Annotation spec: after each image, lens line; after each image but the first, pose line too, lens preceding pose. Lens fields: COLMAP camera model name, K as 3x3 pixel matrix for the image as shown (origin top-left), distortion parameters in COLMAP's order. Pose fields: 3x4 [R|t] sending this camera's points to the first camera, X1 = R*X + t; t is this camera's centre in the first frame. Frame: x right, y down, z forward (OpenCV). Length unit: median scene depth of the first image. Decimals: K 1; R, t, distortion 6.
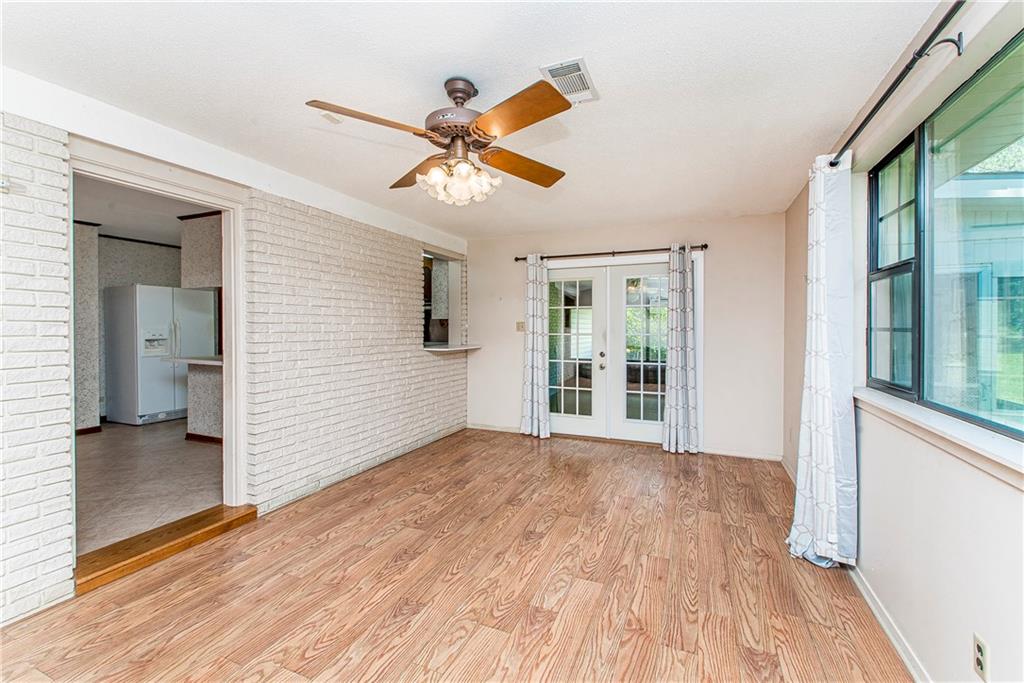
lens RADIAL K [[435.3, 0, 512.0], [0, 435.3, 325.4], [0, 0, 1]] dist [0.014743, -0.004300]
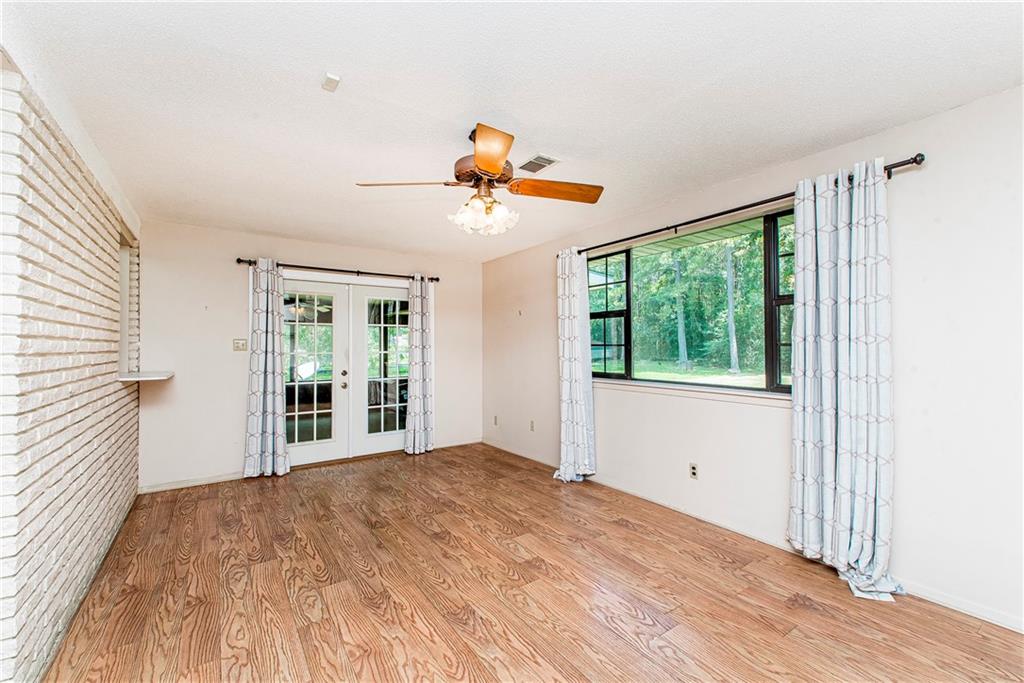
lens RADIAL K [[435.3, 0, 535.8], [0, 435.3, 336.3], [0, 0, 1]] dist [0.014743, -0.004300]
pose [[0.505337, 0.015950, 0.862775, -0.599332], [0.001566, 0.999811, -0.019400, 0.004296], [-0.862921, 0.011154, 0.505216, 0.182315]]
